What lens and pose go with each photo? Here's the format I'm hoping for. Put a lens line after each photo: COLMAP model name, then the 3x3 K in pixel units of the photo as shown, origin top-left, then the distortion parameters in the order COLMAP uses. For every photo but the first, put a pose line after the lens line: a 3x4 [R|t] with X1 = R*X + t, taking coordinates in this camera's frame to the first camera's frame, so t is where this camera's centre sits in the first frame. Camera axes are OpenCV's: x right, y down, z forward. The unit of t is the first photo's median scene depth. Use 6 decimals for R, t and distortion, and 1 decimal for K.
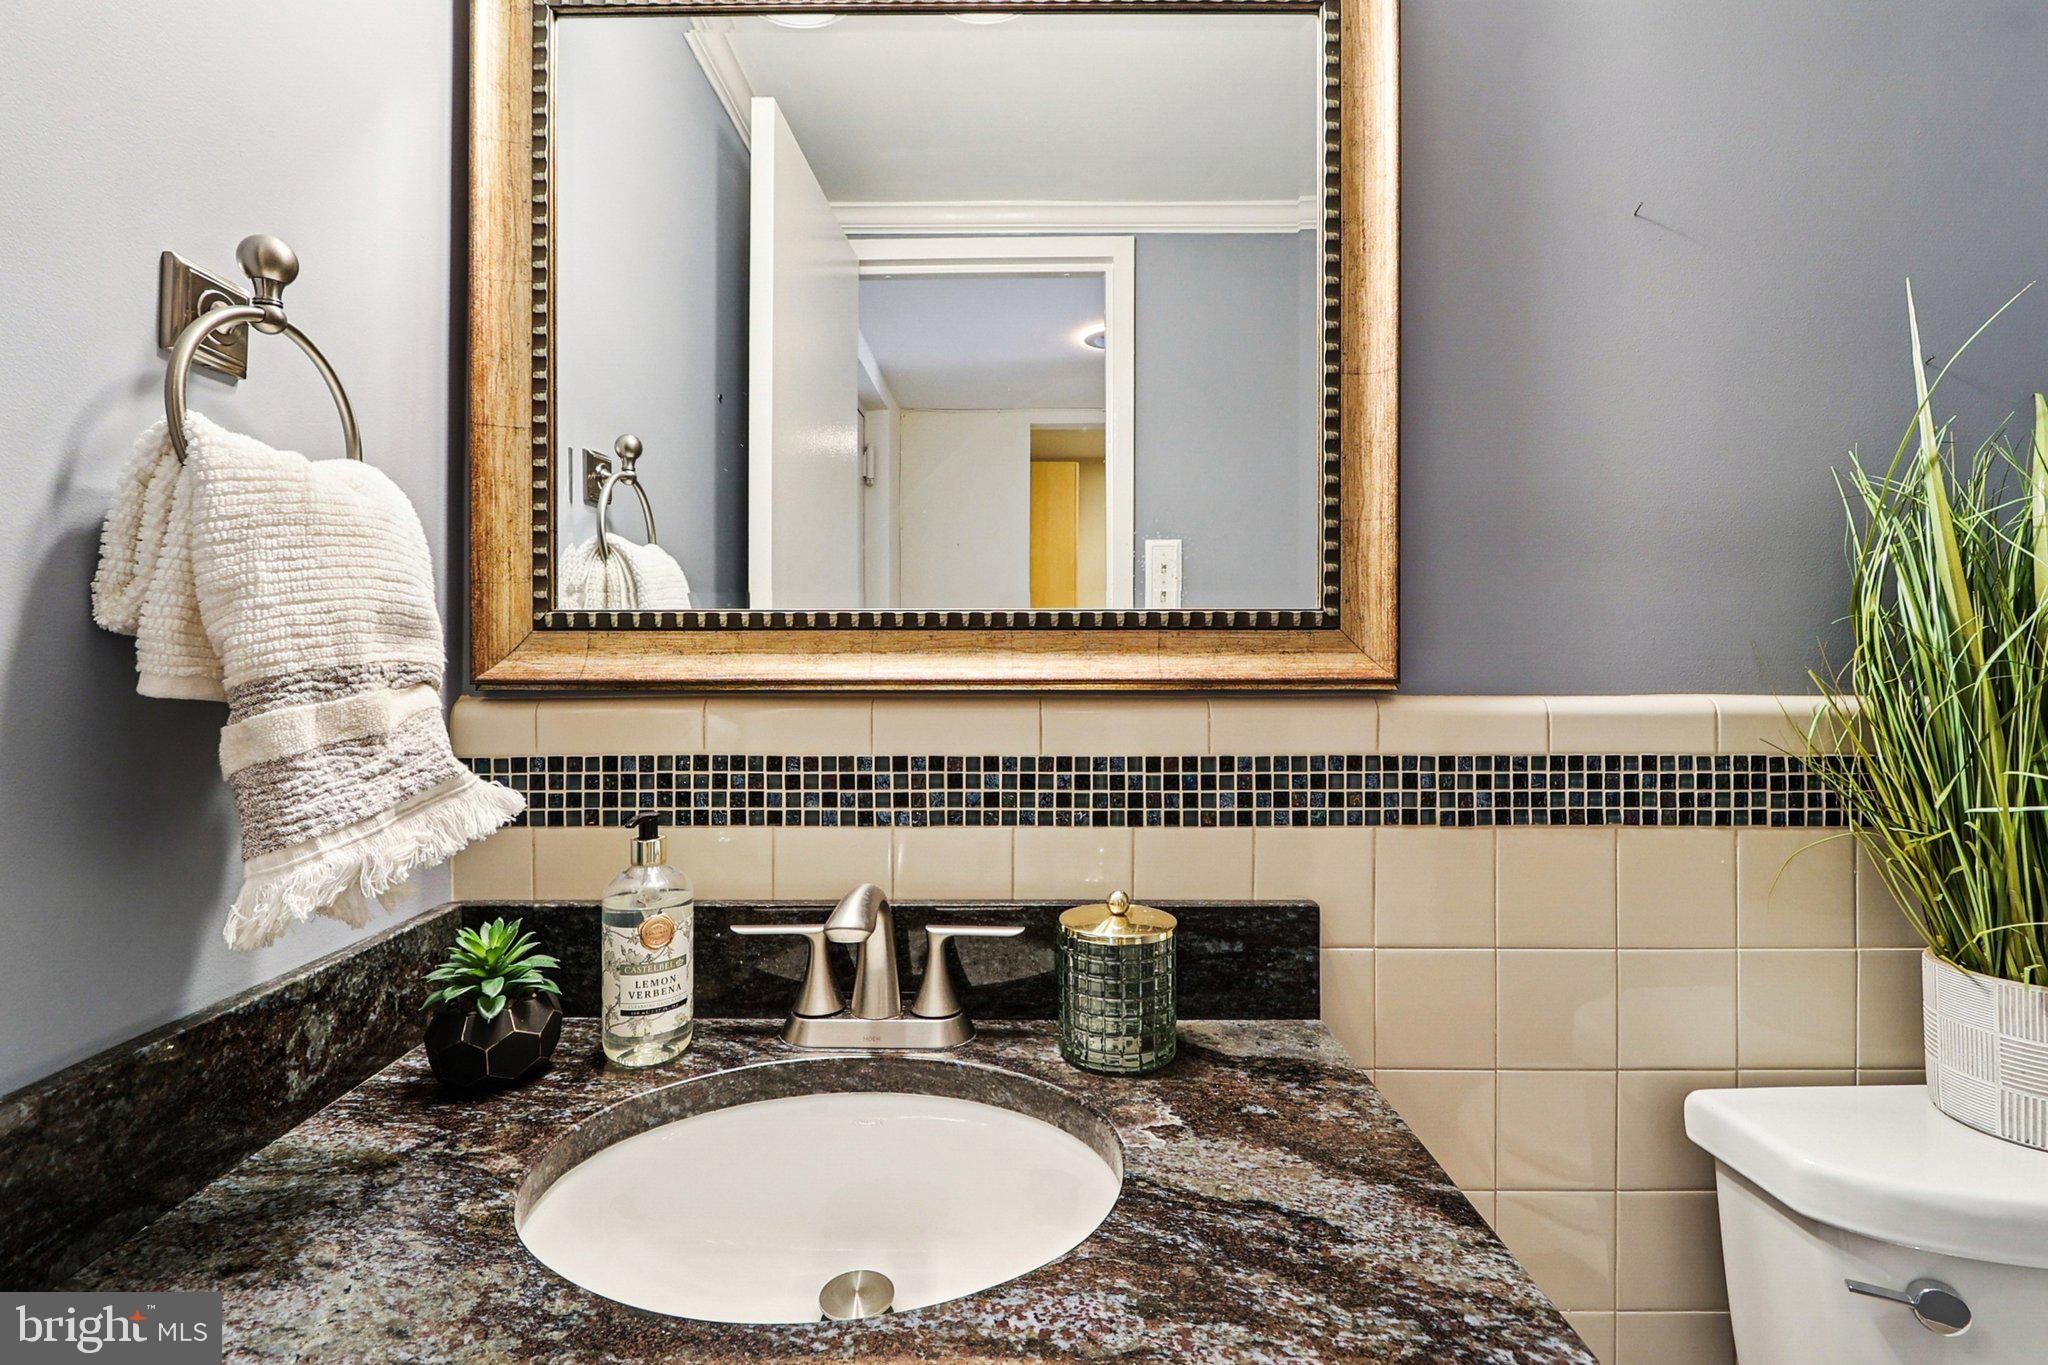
lens RADIAL K [[953.1, 0, 1025.0], [0, 953.1, 655.2], [0, 0, 1]] dist [0.002127, -0.001867]
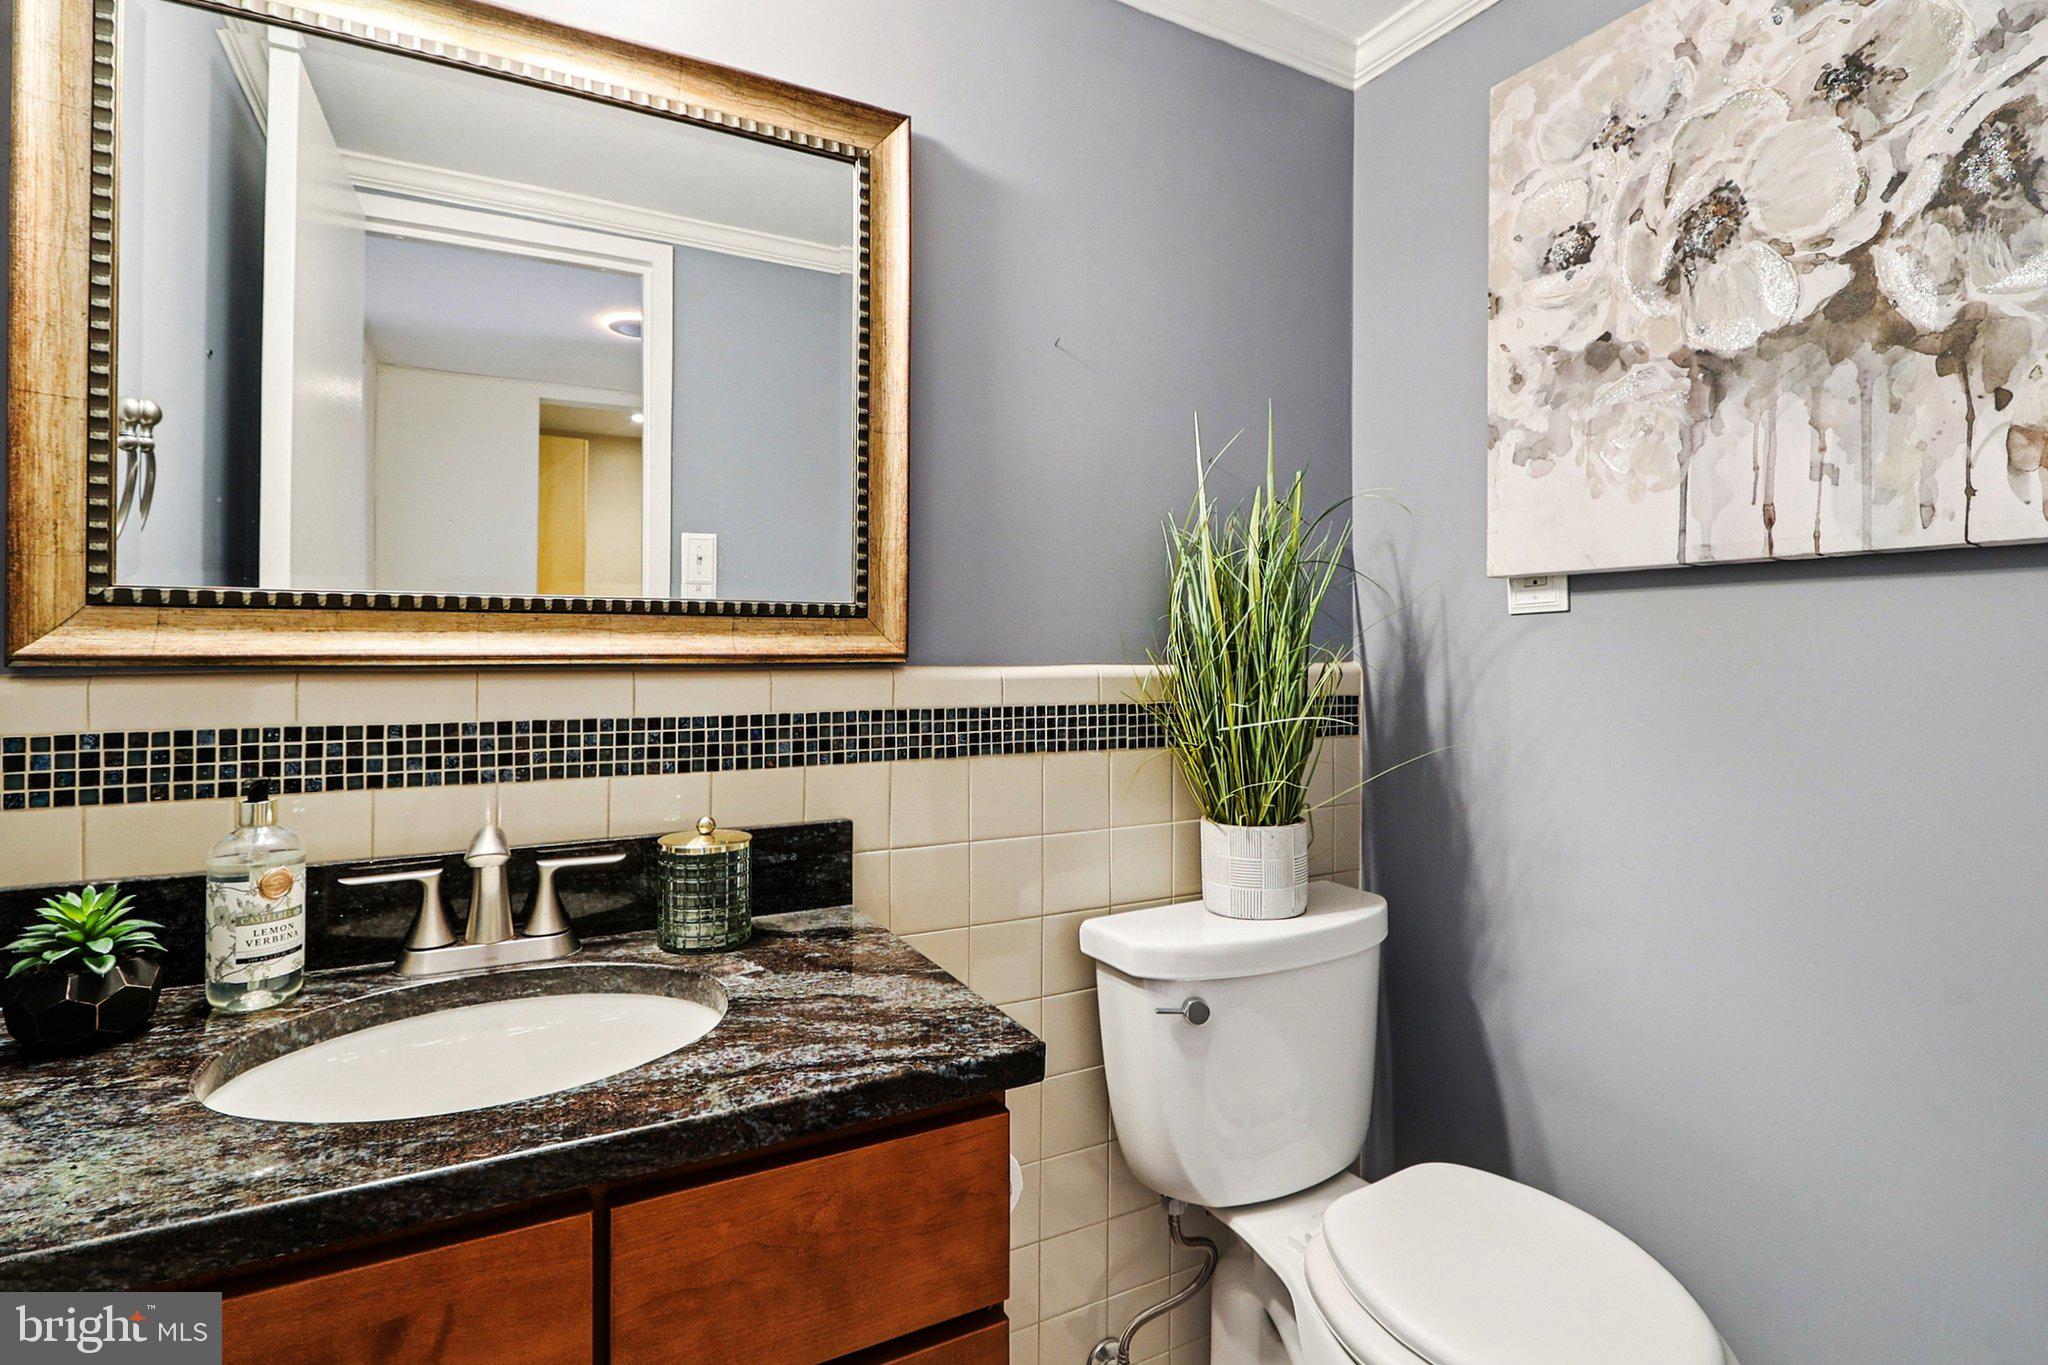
lens RADIAL K [[953.1, 0, 1001.2], [0, 953.1, 647.7], [0, 0, 1]] dist [0.002127, -0.001867]
pose [[0.887349, 0.002597, 0.461091, -0.132134], [-0.004220, 0.999988, 0.002489, 0.011261], [-0.461079, -0.004154, 0.887349, -0.306359]]
